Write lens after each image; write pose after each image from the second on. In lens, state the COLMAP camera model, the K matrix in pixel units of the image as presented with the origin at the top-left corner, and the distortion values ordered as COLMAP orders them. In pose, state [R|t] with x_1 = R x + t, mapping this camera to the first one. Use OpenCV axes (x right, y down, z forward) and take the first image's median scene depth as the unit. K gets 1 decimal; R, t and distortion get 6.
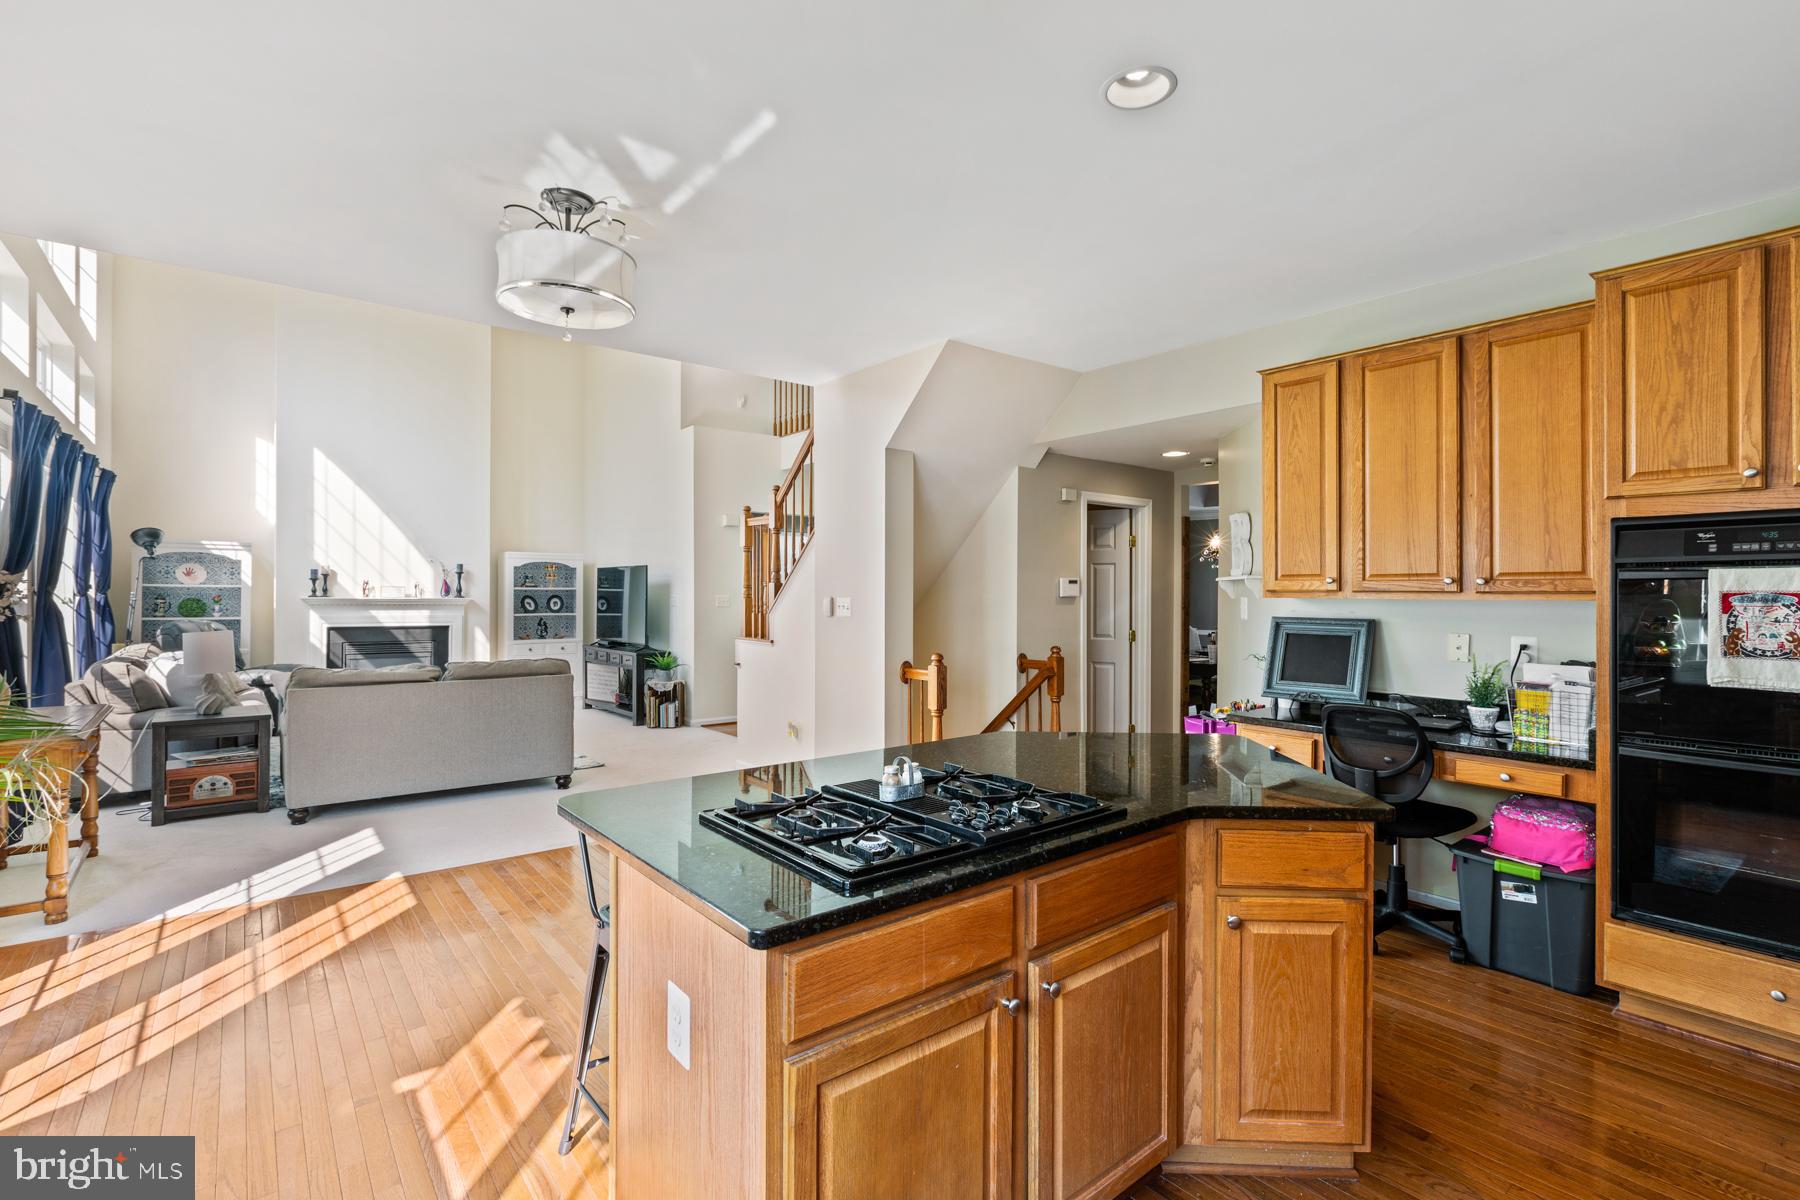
lens RADIAL K [[829.3, 0, 887.9], [0, 829.3, 589.3], [0, 0, 1]] dist [-0.009250, -0.000052]
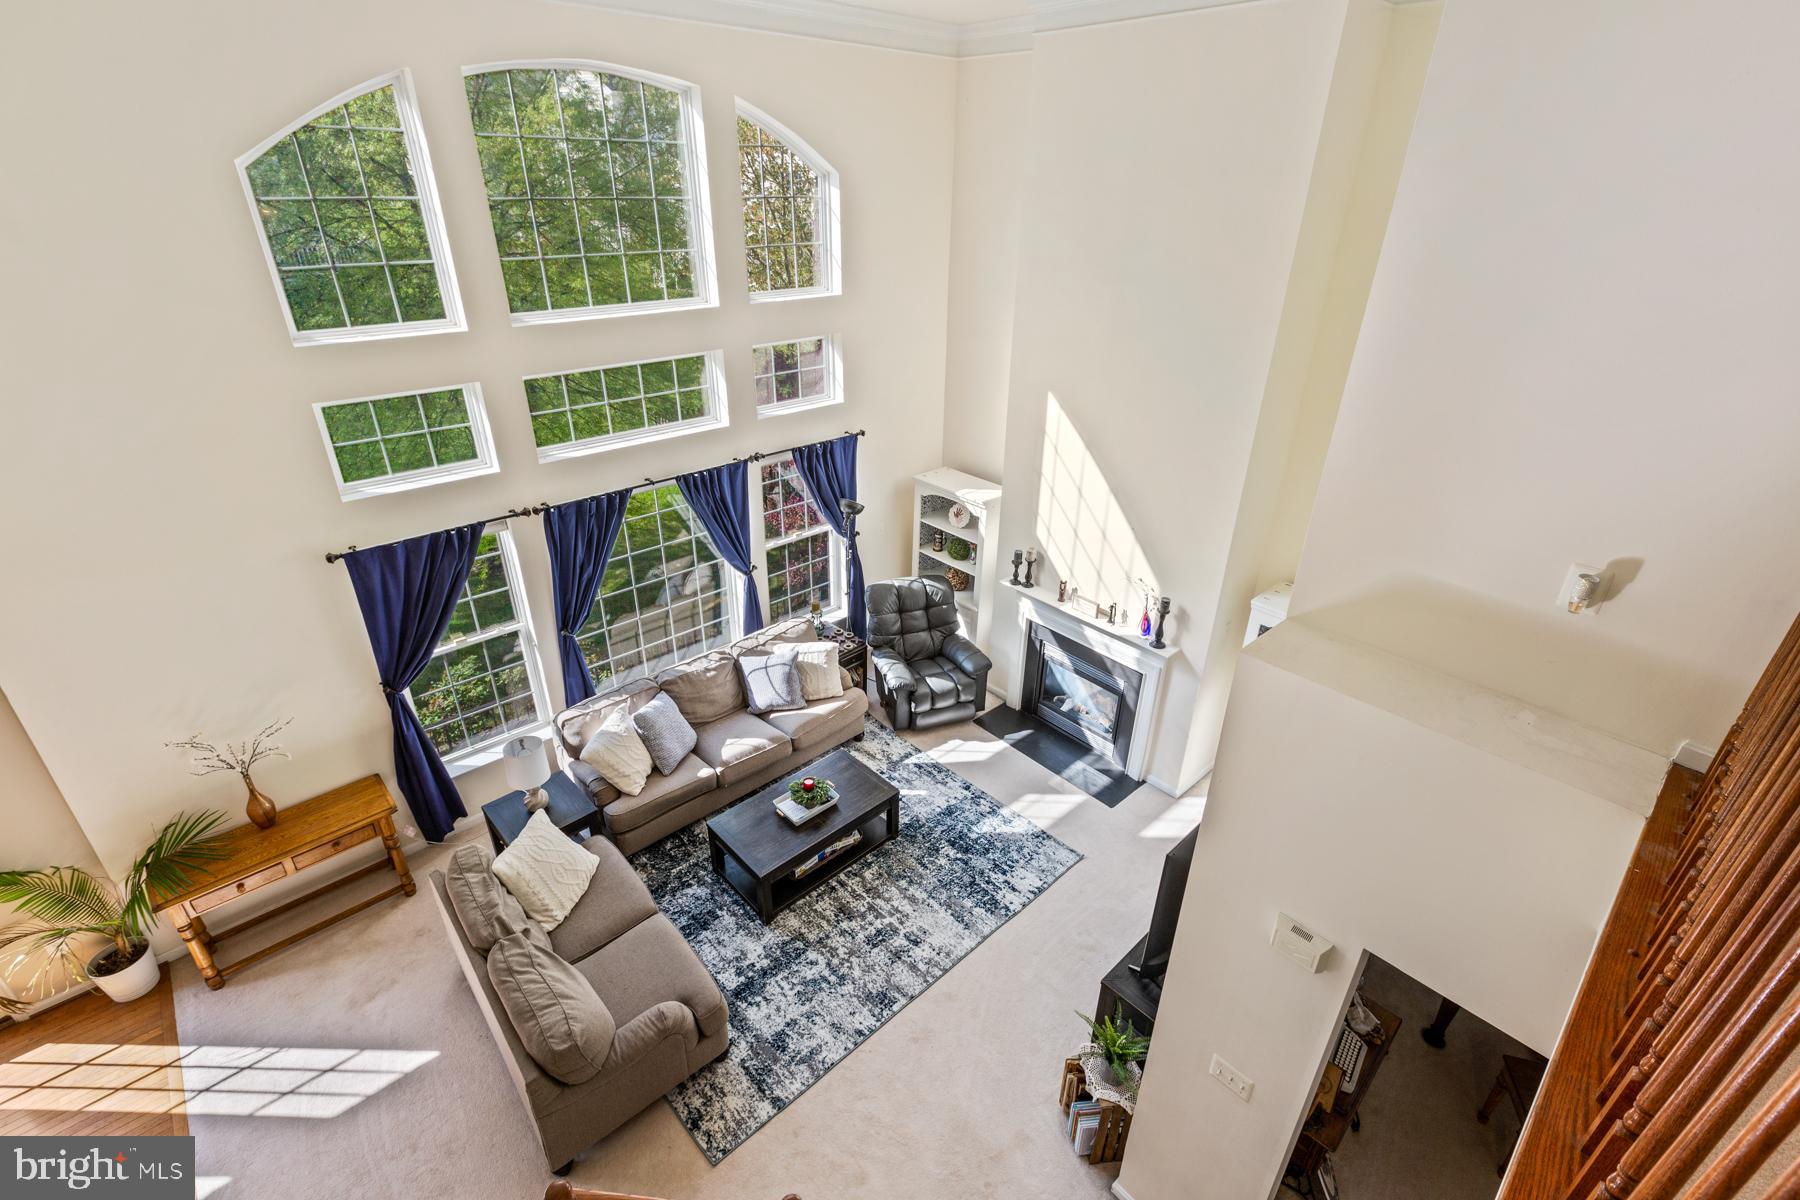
lens RADIAL K [[805.9, 0, 893.2], [0, 805.9, 589.1], [0, 0, 1]] dist [-0.000699, -0.000469]
pose [[0.065988, 0.445494, -0.892850, 0.019192], [-0.007456, 0.894995, 0.446013, -0.340641], [0.997793, -0.022774, 0.062381, 0.821544]]
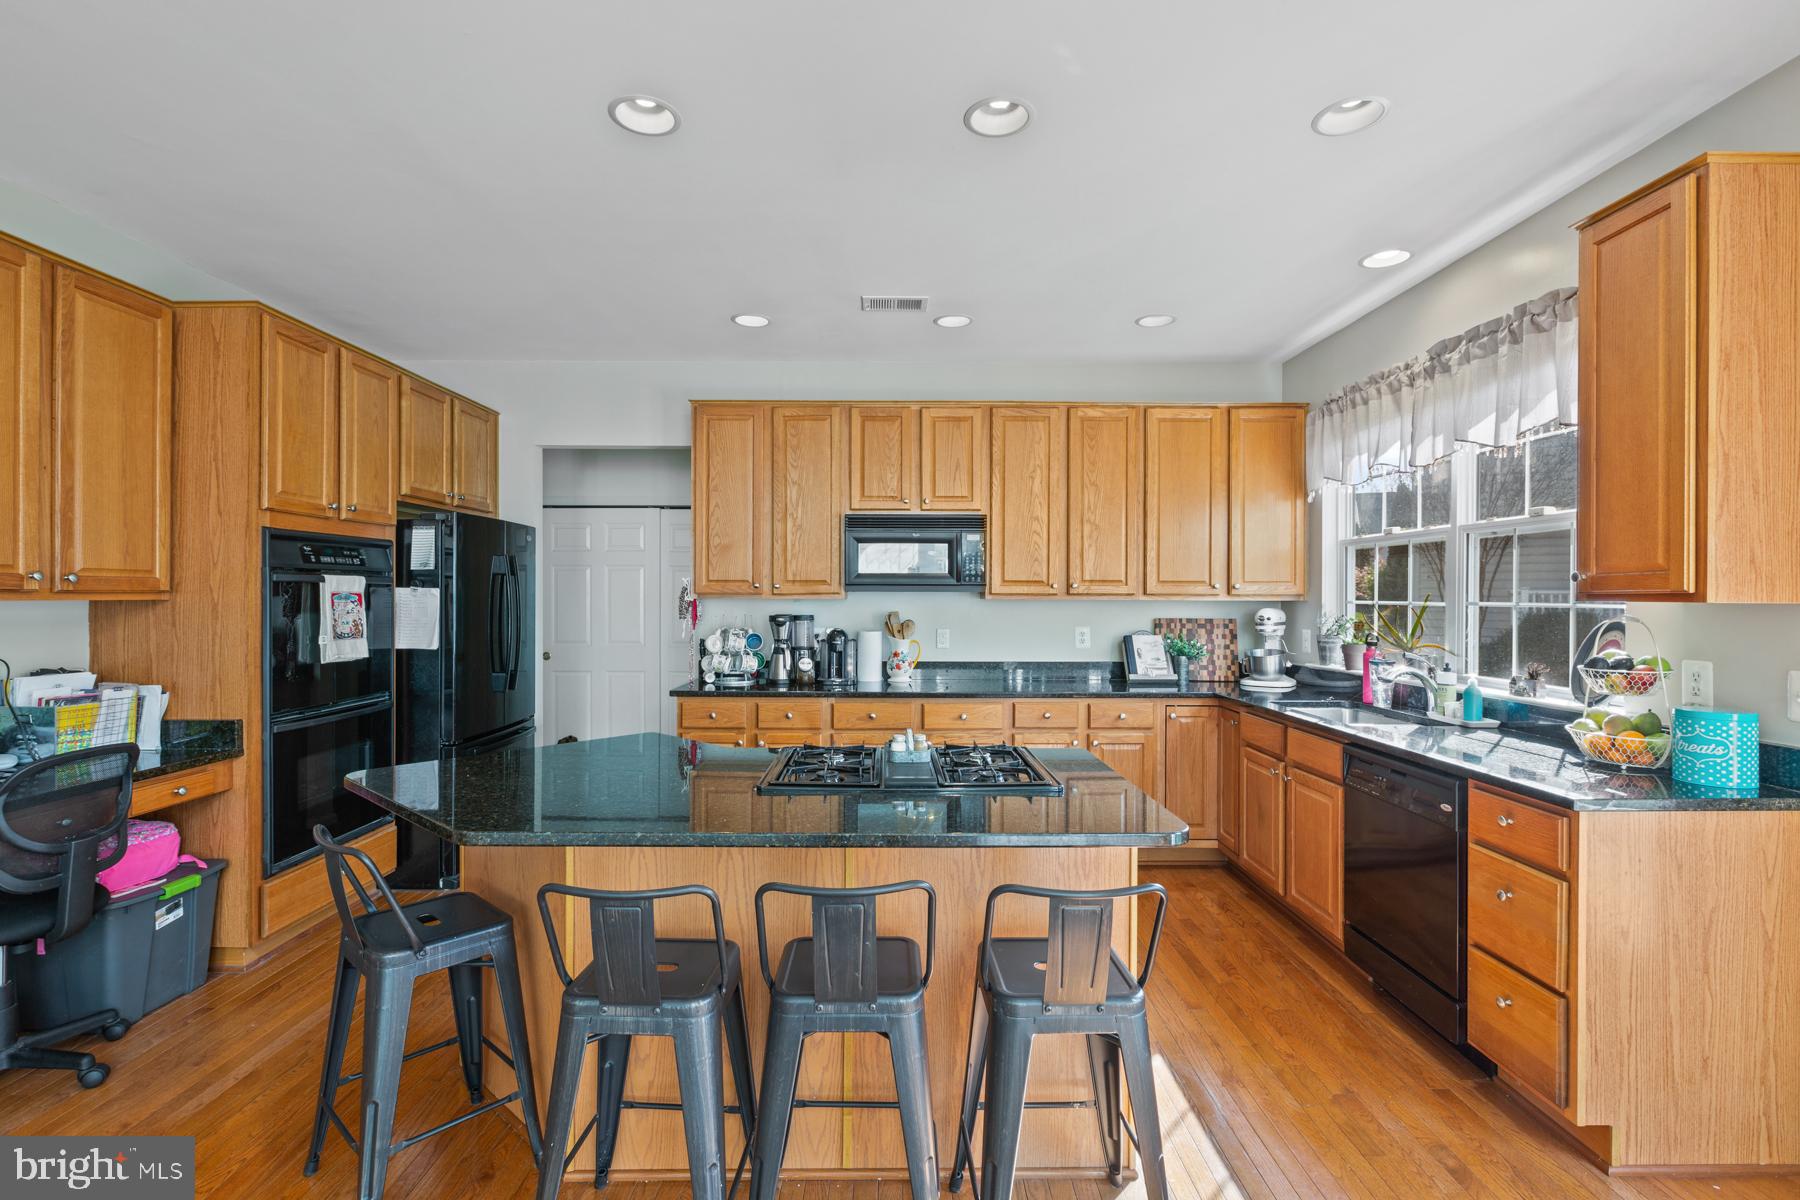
lens RADIAL K [[829.3, 0, 889.5], [0, 829.3, 598.7], [0, 0, 1]] dist [-0.009250, -0.000052]
pose [[-0.779112, -0.008796, 0.626824, -0.153468], [-0.009190, 0.999954, 0.002609, 0.000514], [-0.626818, -0.003727, -0.779157, 0.415357]]
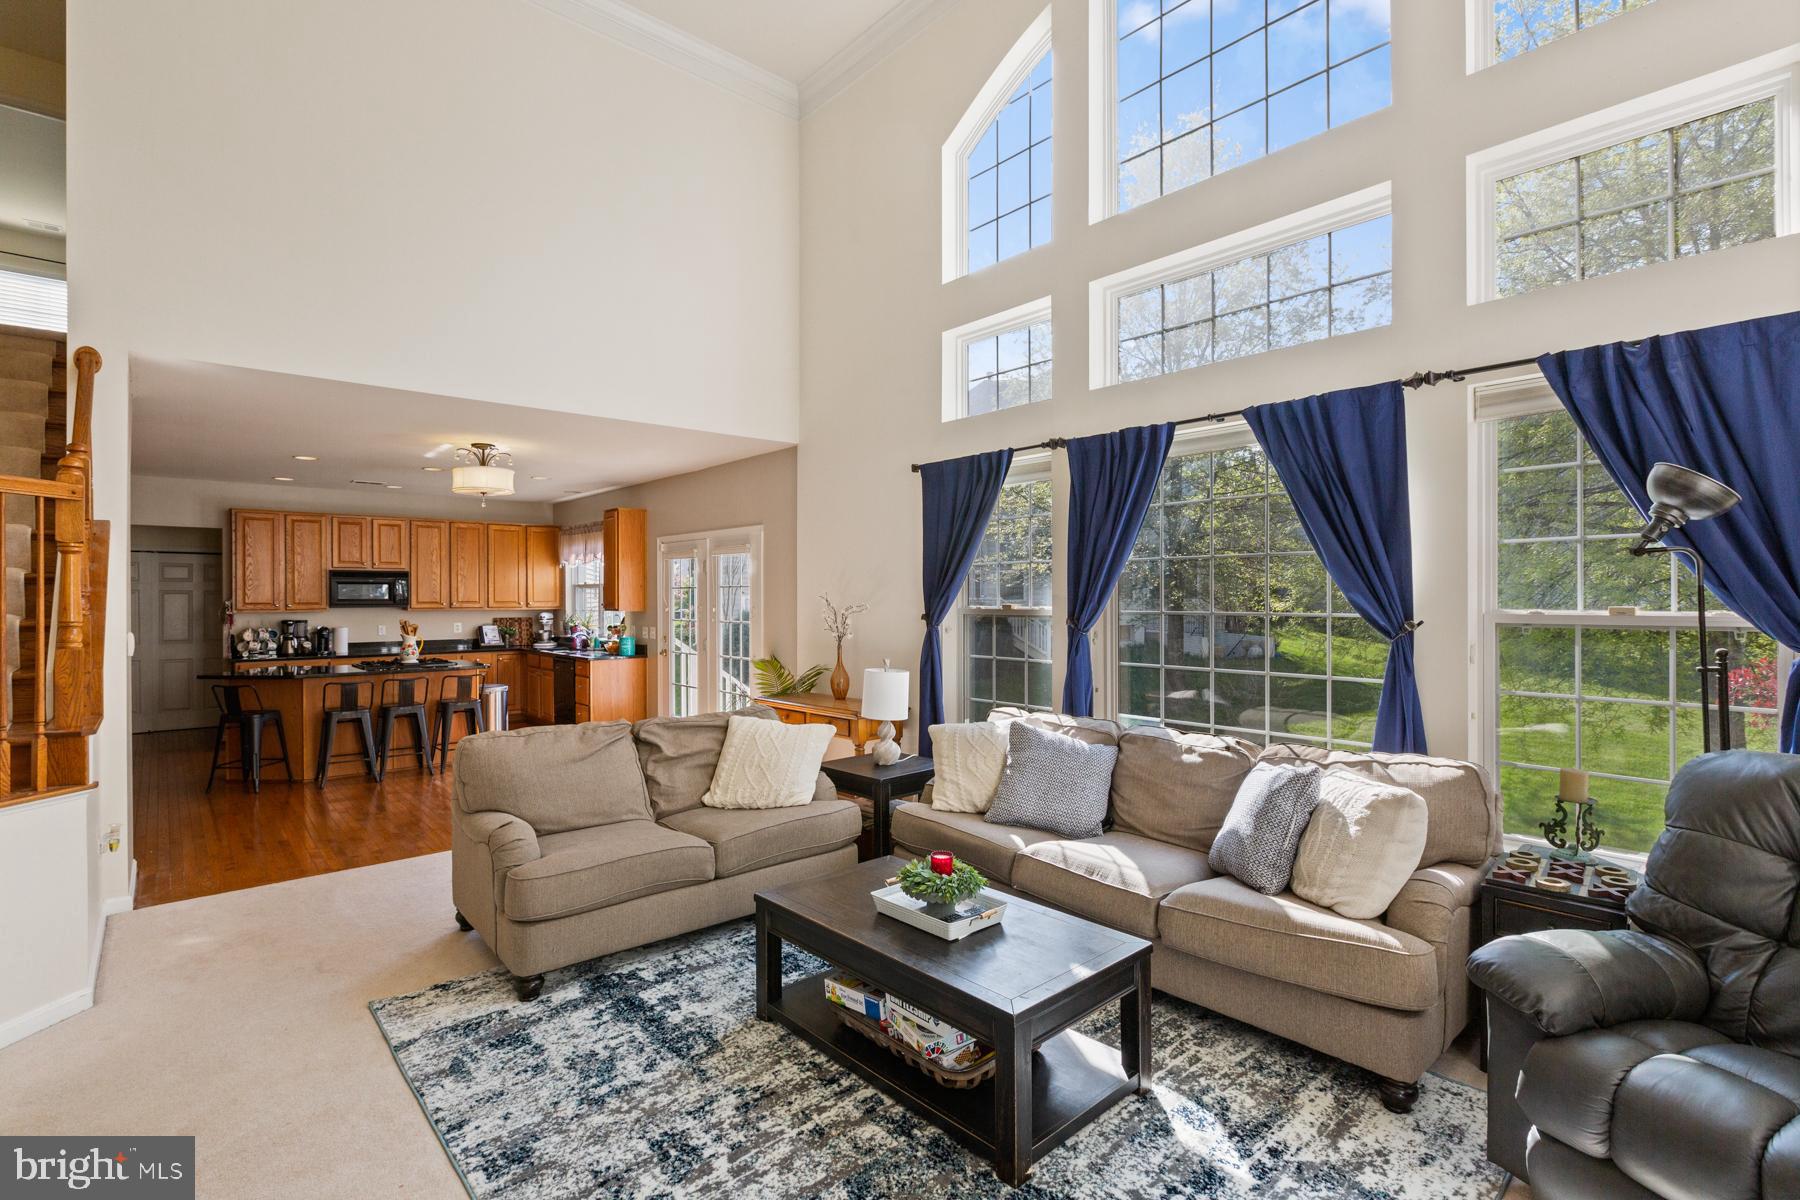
lens RADIAL K [[829.3, 0, 889.9], [0, 829.3, 603.8], [0, 0, 1]] dist [-0.009250, -0.000052]
pose [[-0.998503, -0.002092, -0.054651, -0.453223], [-0.002369, 0.999985, 0.005014, -0.014308], [0.054640, 0.005136, -0.998493, 1.102948]]
